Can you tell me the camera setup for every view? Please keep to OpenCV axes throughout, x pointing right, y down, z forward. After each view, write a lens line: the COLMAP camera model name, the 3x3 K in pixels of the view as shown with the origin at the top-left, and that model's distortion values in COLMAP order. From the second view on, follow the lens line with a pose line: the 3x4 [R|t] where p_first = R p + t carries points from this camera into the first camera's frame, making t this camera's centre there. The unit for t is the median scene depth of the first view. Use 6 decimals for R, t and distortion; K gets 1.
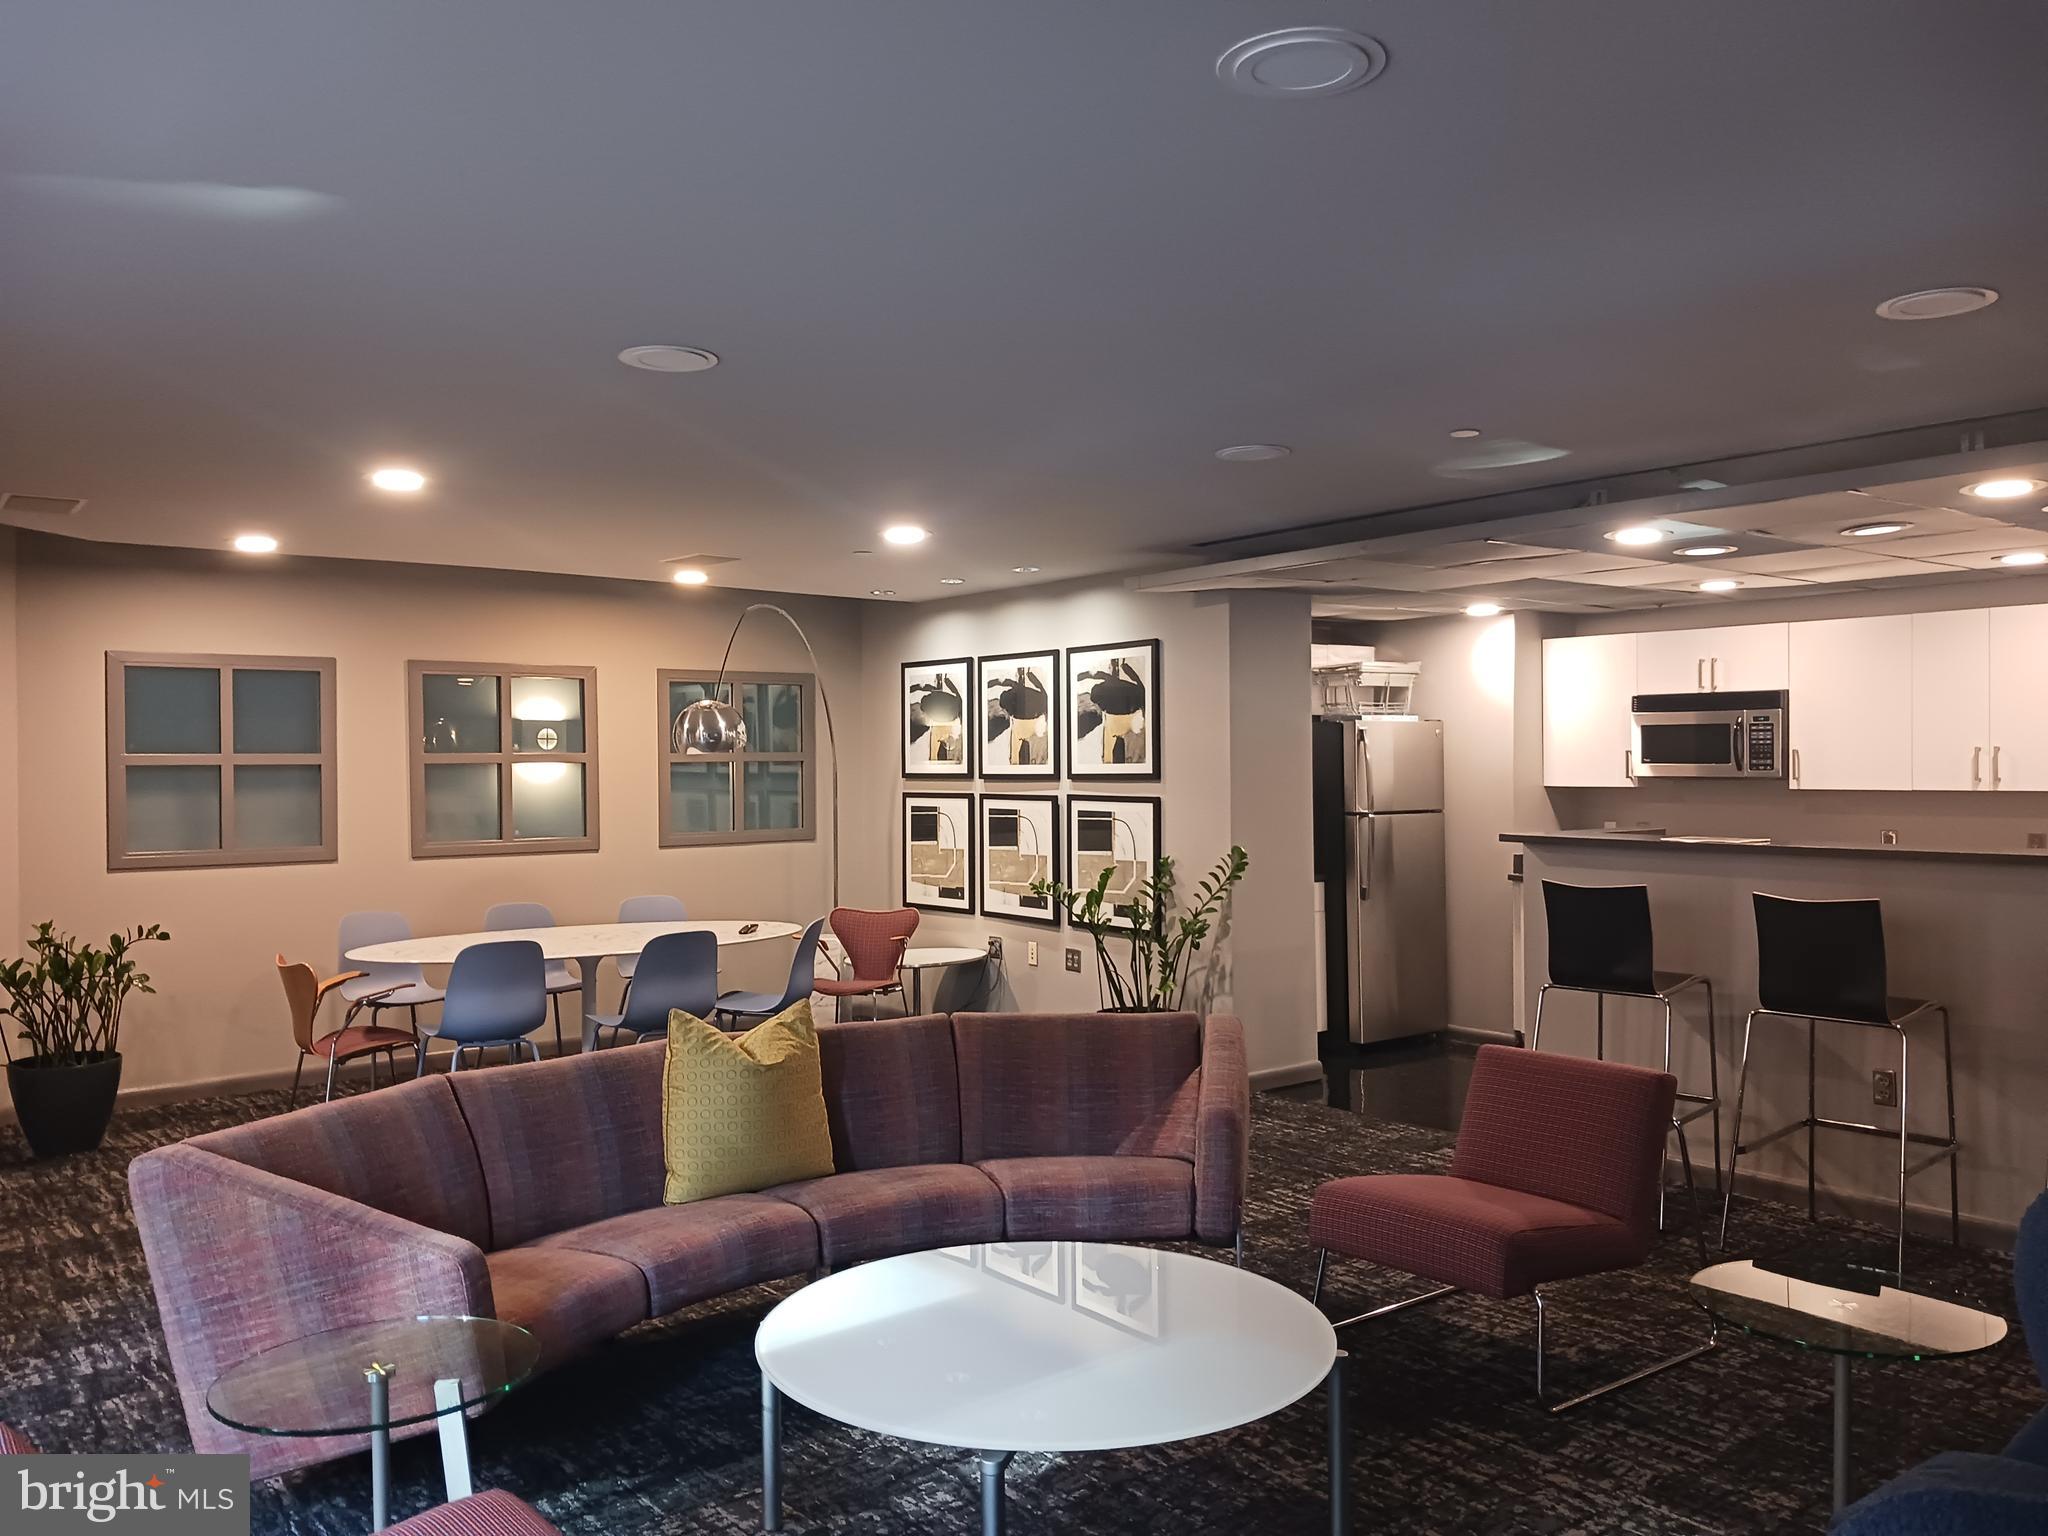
lens RADIAL K [[1594.9, 0, 1000.9], [0, 1594.9, 771.9], [0, 0, 1]] dist [0.126711, -0.239228]
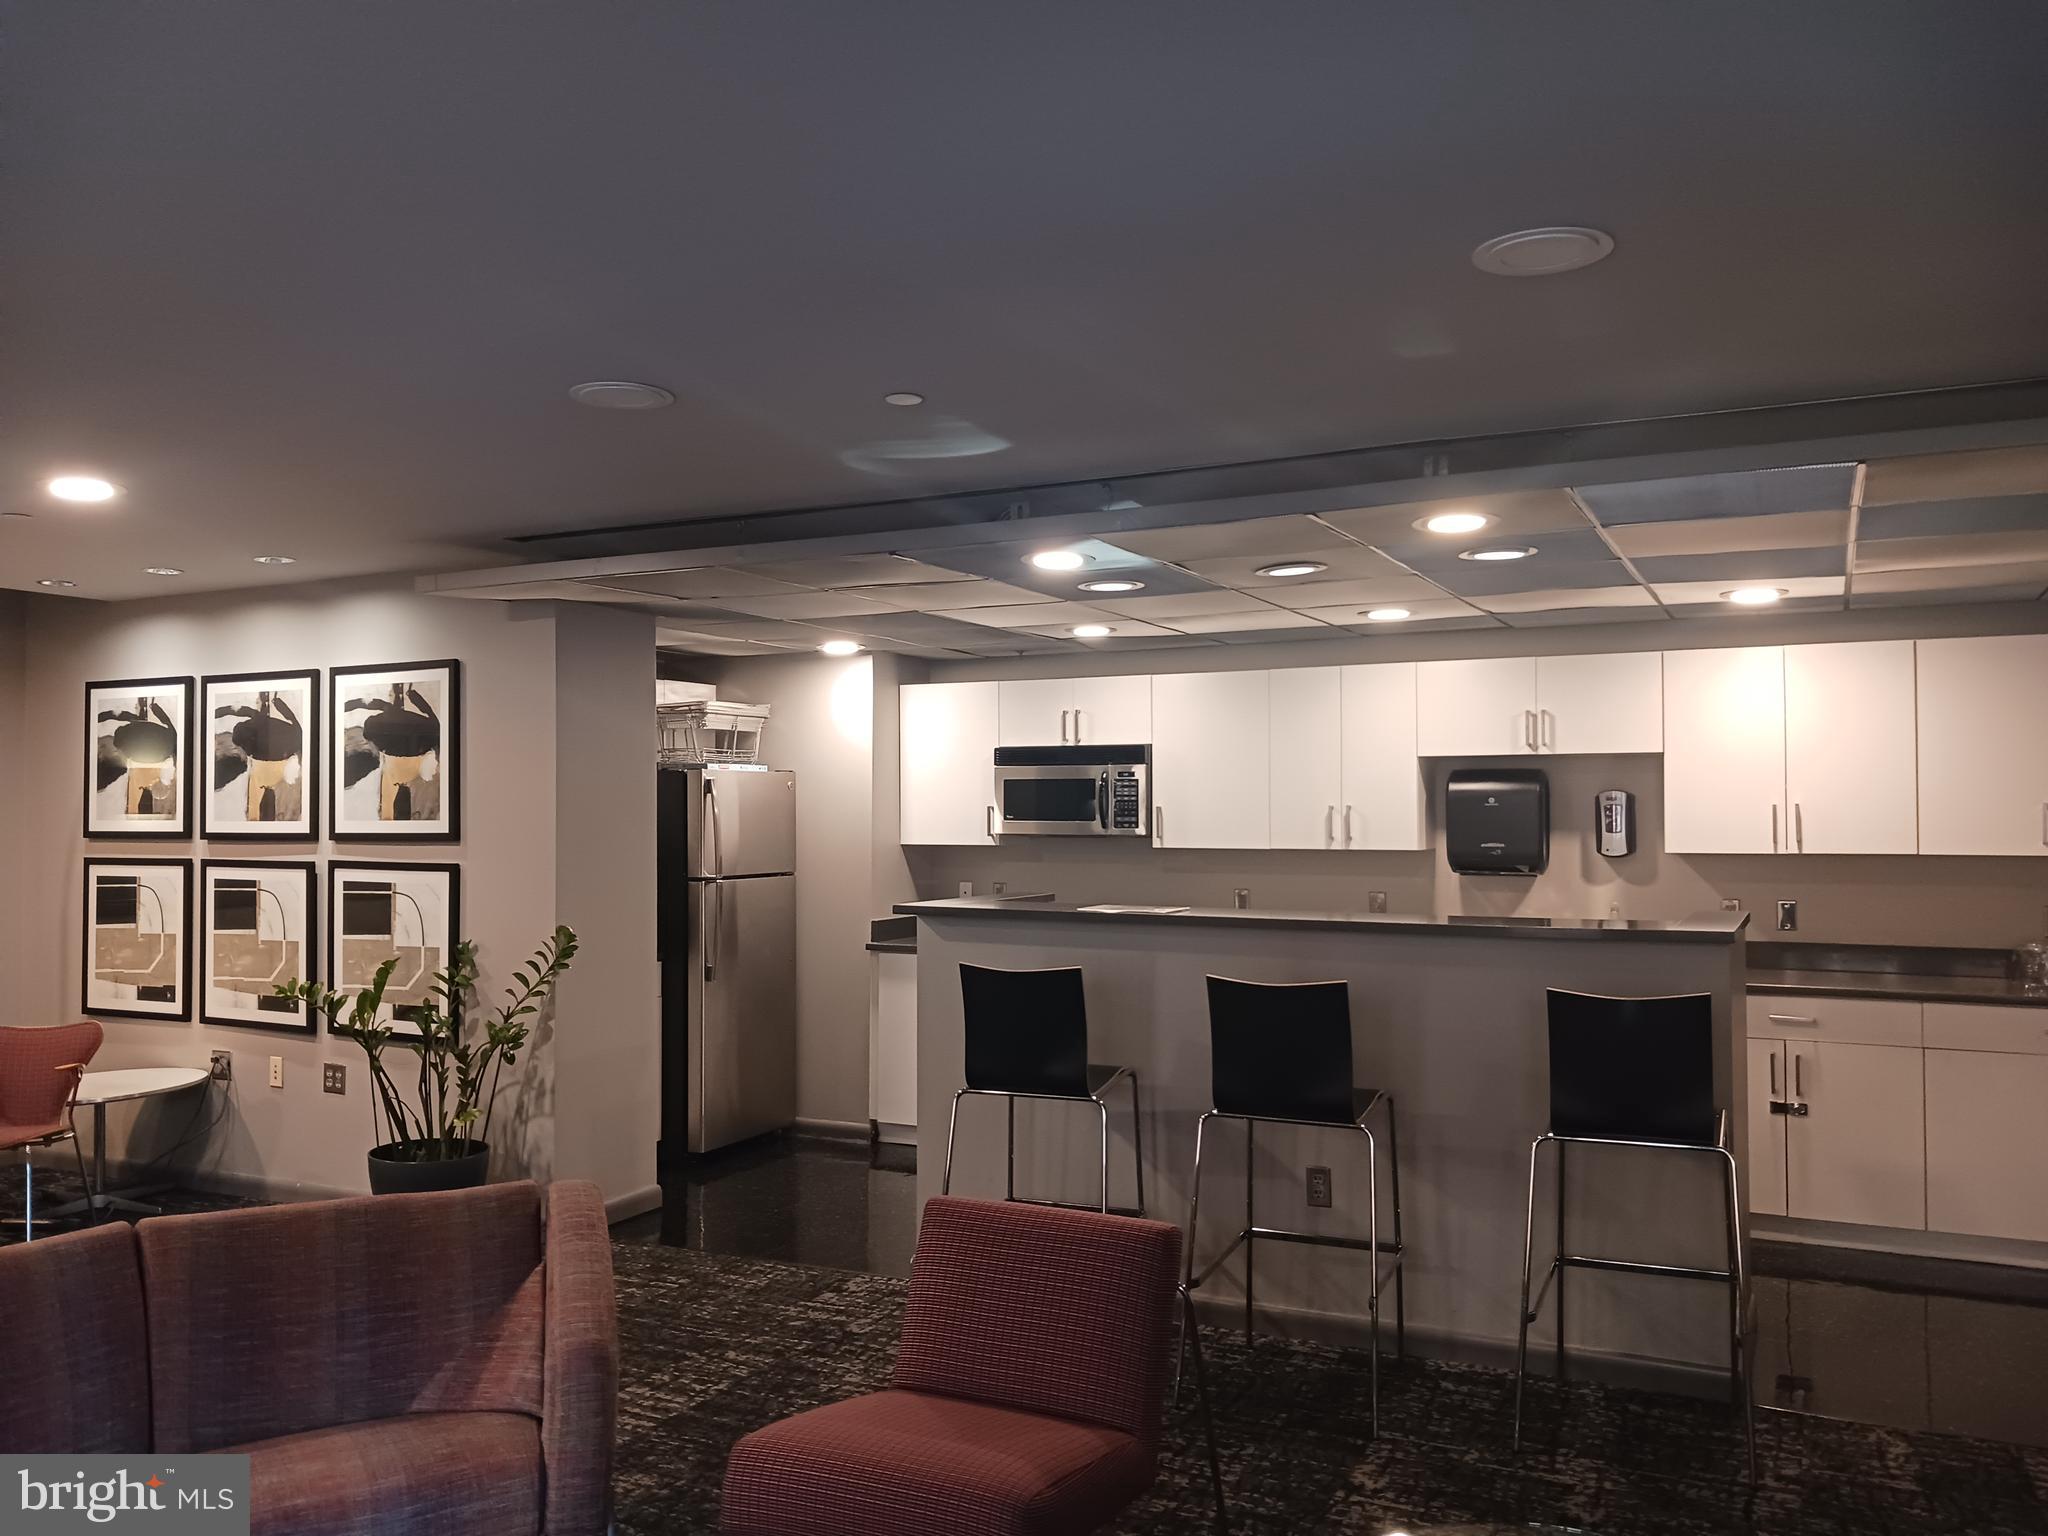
lens RADIAL K [[1634.8, 0, 1021.1], [0, 1634.8, 775.0], [0, 0, 1]] dist [-0.011689, 0.003639]
pose [[0.900931, 0.014250, 0.433728, 0.001109], [-0.001140, 0.999535, -0.030471, -0.003232], [-0.433960, 0.026958, 0.900529, 0.158215]]
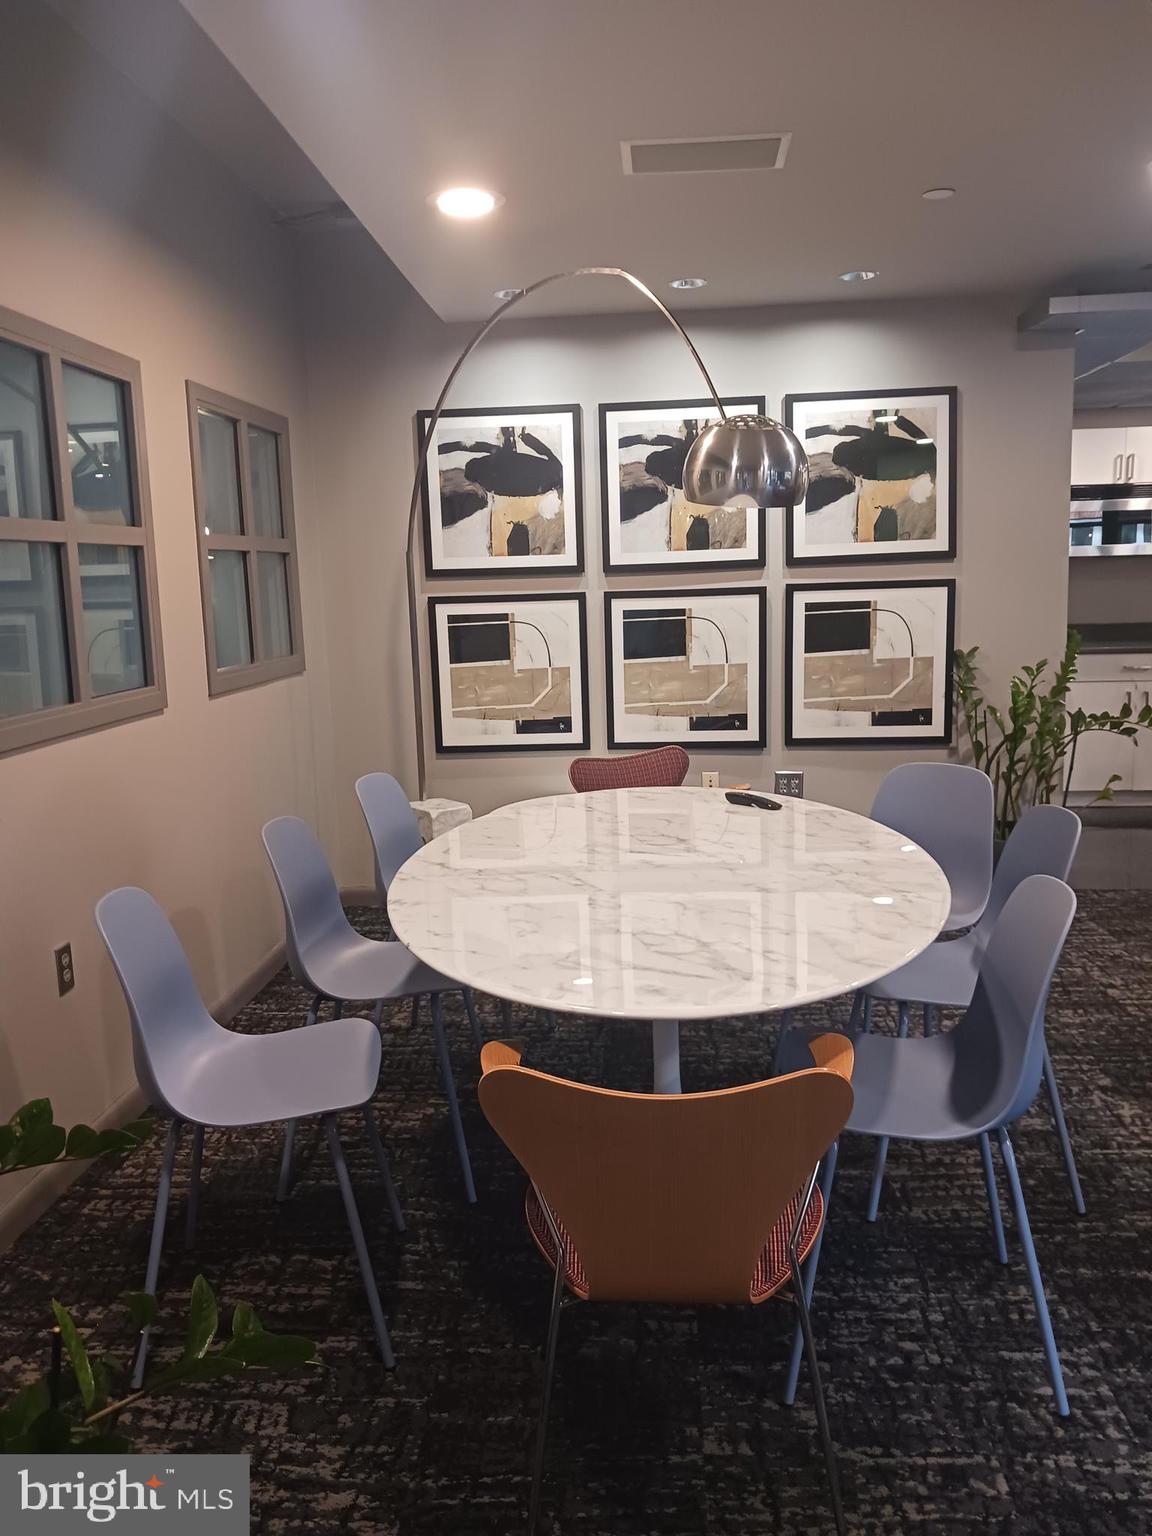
lens RADIAL K [[1227.9, 0, 667.3], [0, 1227.9, 764.1], [0, 0, 1]] dist [0.080445, 0.001325]
pose [[0.667779, -0.145237, 0.730053, -0.470984], [0.035386, 0.985865, 0.163760, -0.000238], [-0.743518, -0.083521, 0.663480, 0.628550]]
